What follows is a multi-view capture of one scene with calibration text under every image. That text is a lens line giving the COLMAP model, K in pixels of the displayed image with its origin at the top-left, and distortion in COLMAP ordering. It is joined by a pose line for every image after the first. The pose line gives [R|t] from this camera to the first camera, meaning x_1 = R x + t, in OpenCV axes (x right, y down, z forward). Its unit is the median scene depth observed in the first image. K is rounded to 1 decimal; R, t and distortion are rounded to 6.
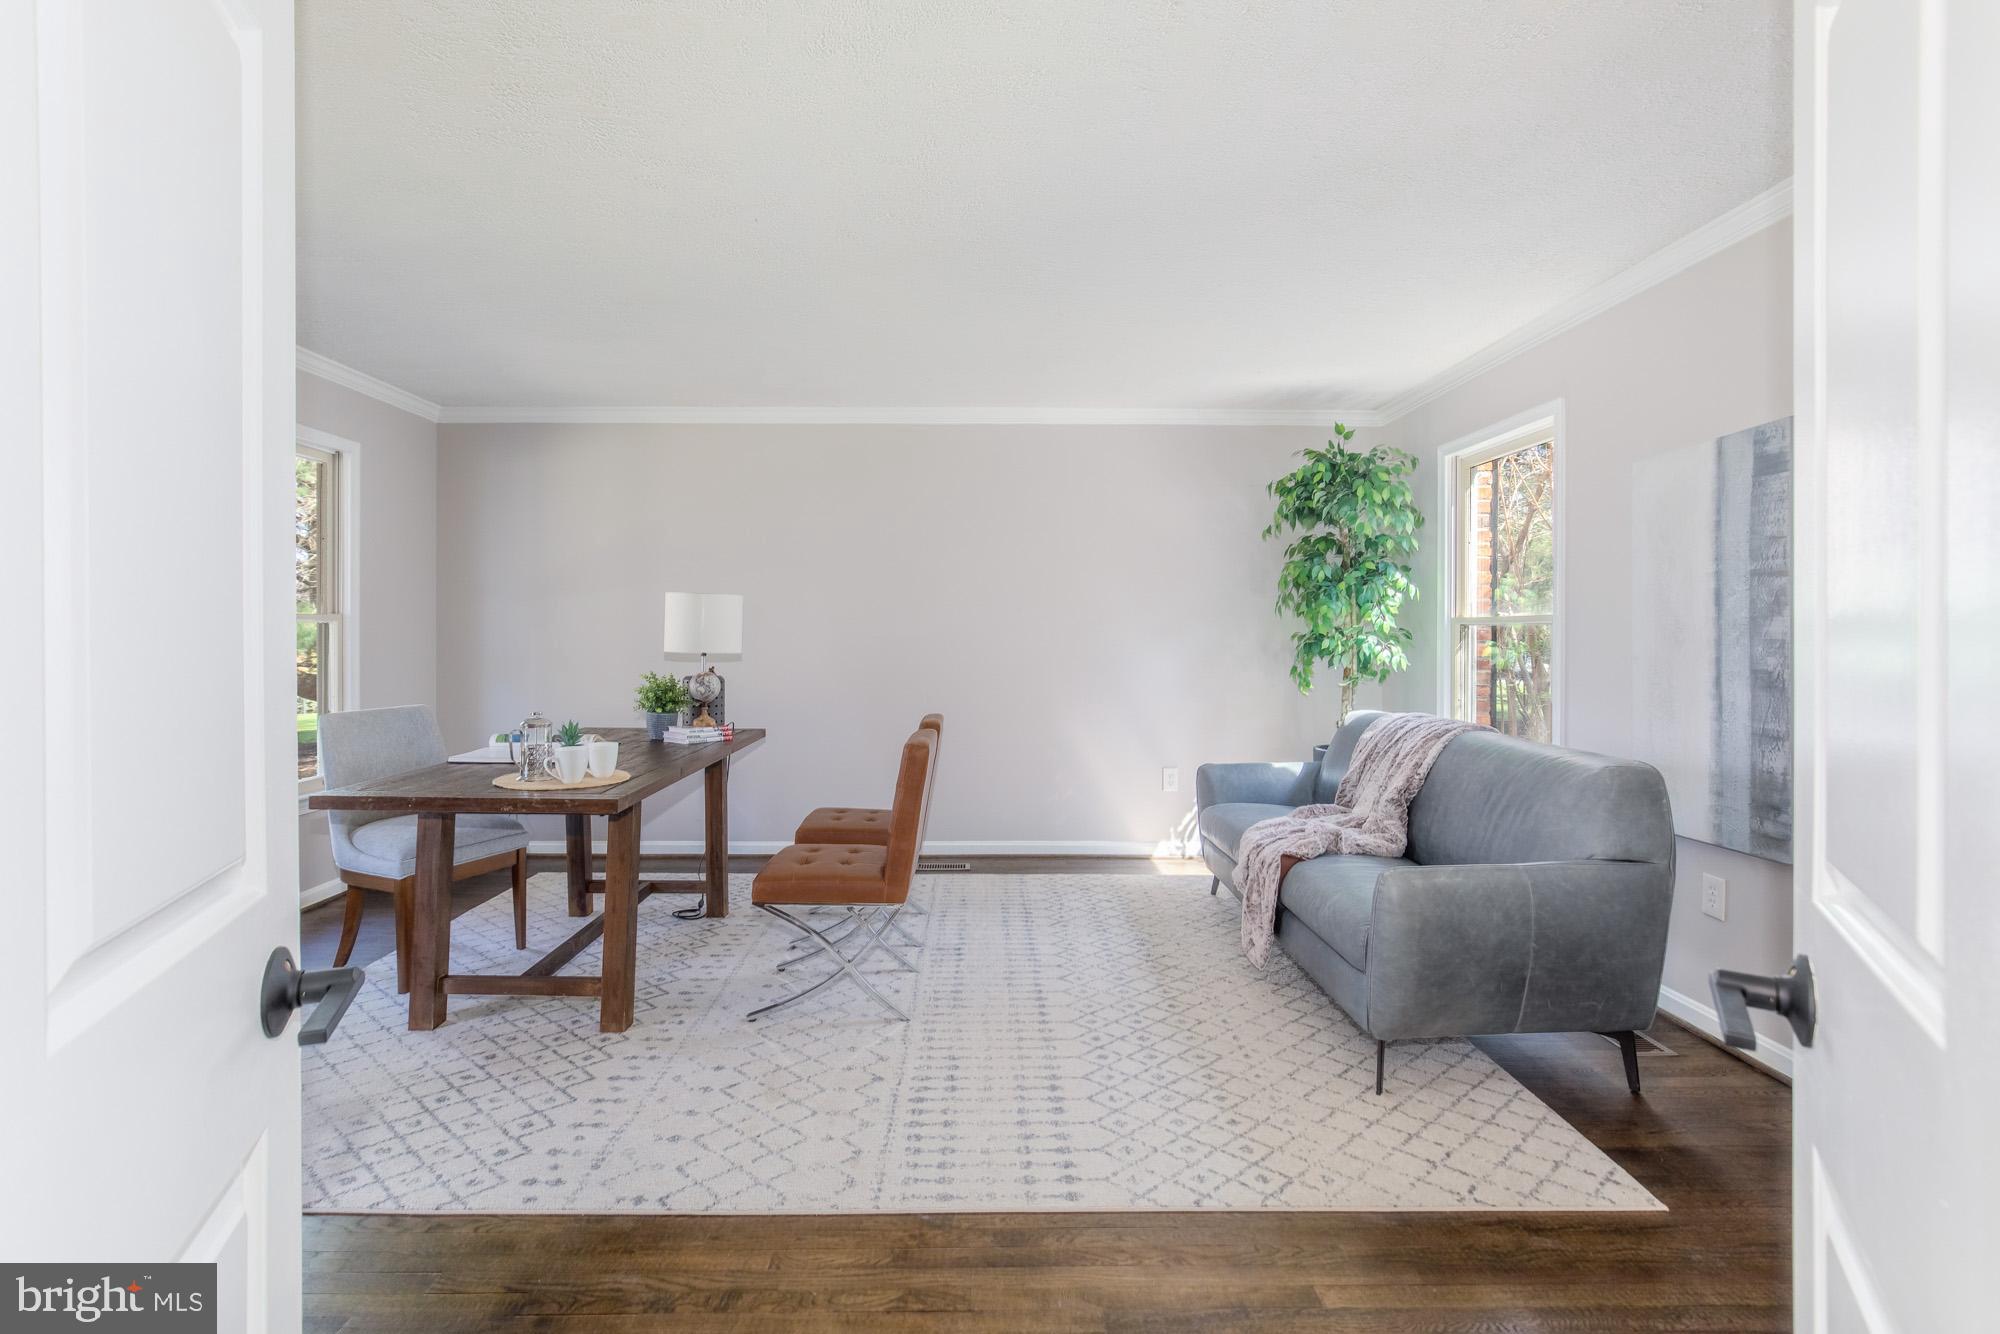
lens RADIAL K [[922.4, 0, 895.5], [0, 922.4, 632.3], [0, 0, 1]] dist [-0.014690, 0.004659]
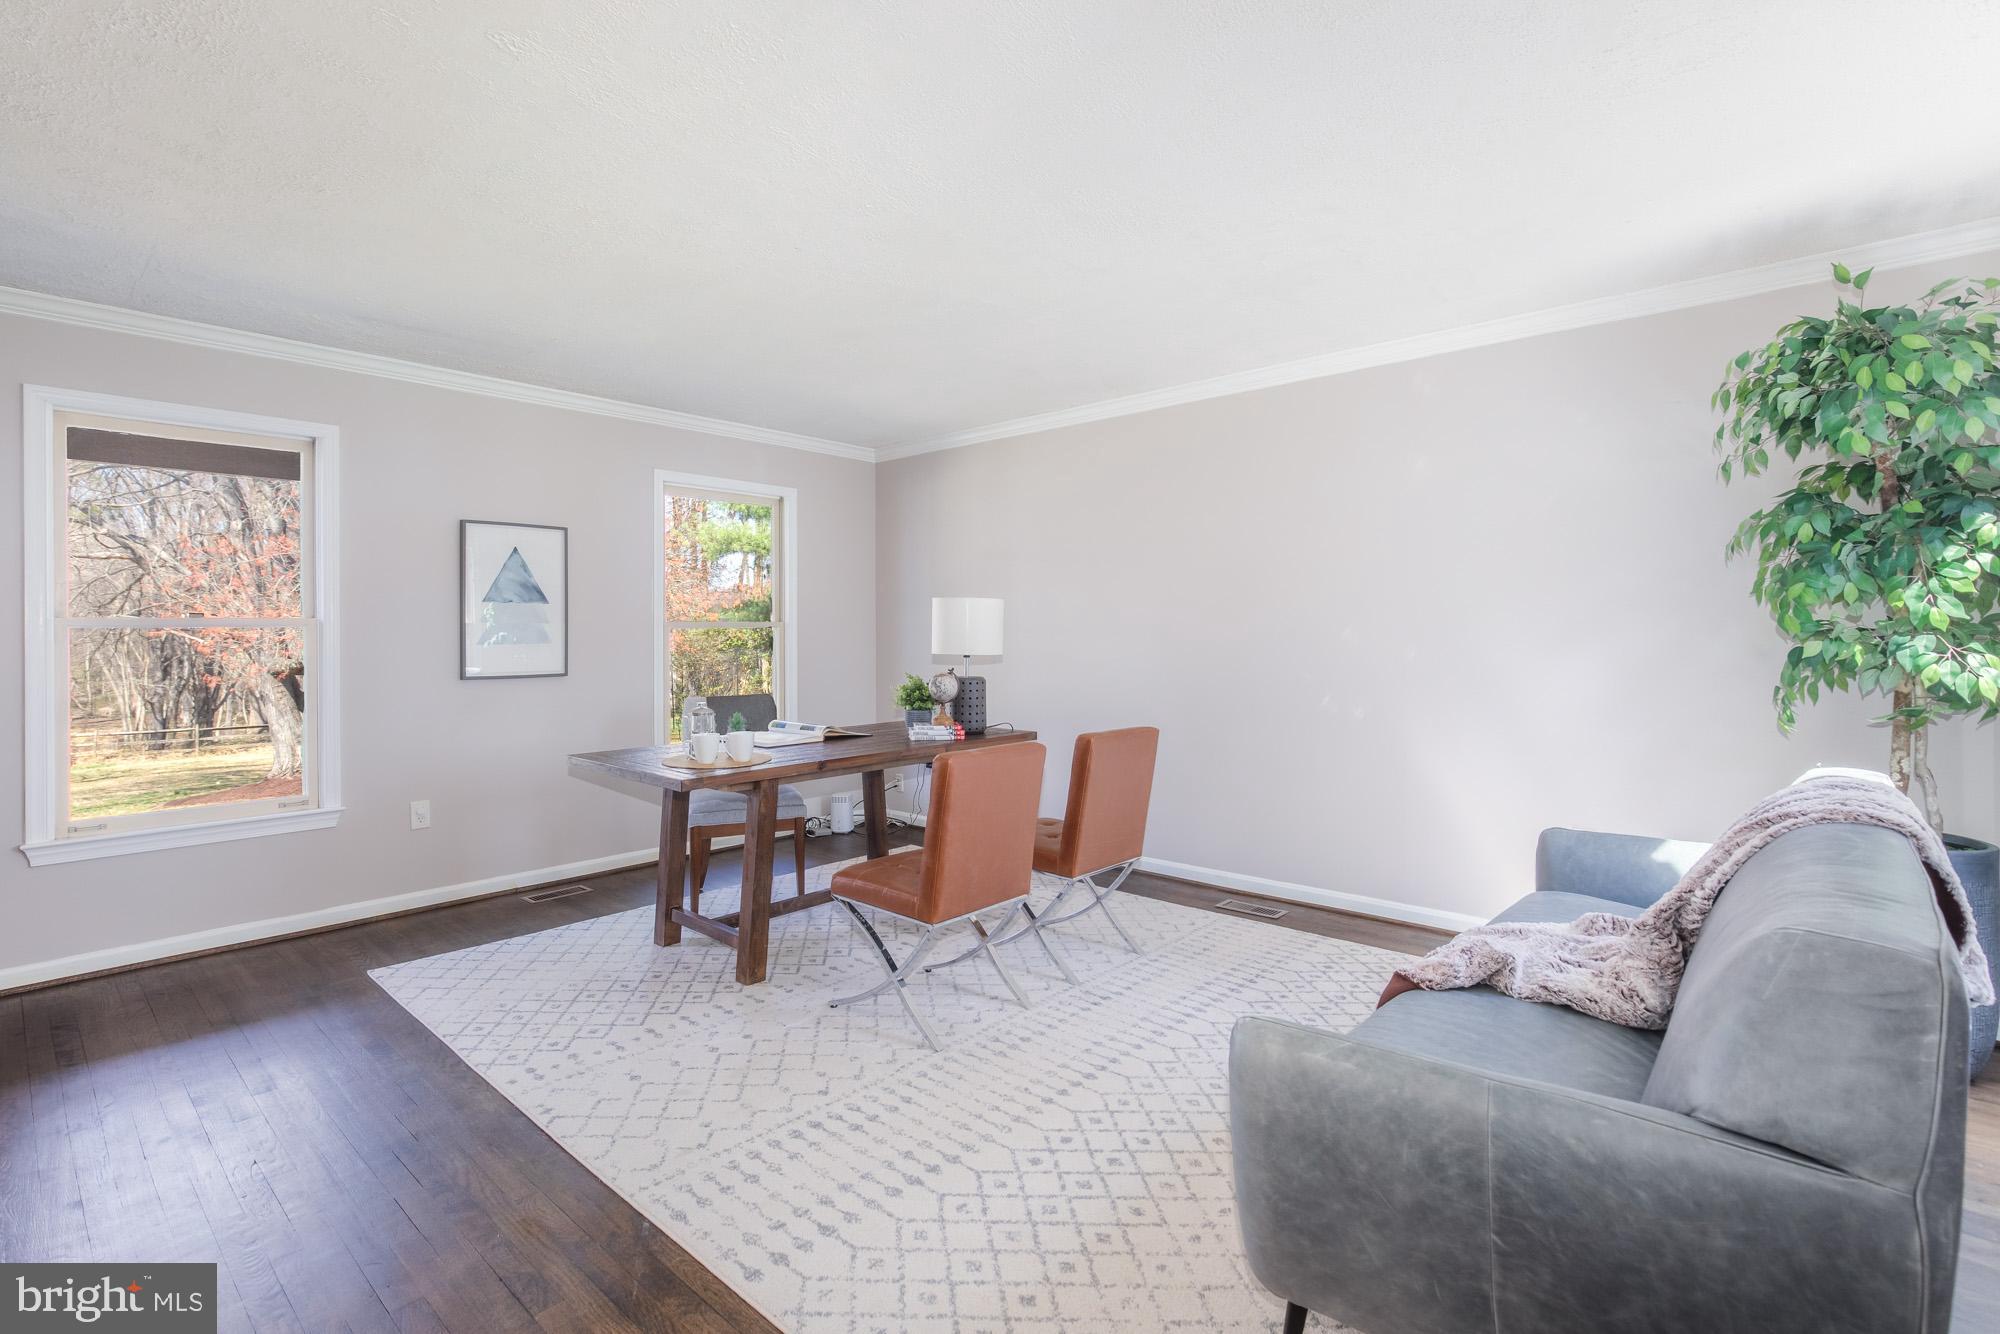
lens RADIAL K [[922.4, 0, 1125.8], [0, 922.4, 623.2], [0, 0, 1]] dist [-0.014690, 0.004659]
pose [[0.758082, -0.013284, -0.652024, 0.819124], [0.007131, 0.999902, -0.012080, 0.000661], [0.652121, 0.004508, 0.758102, 0.441486]]
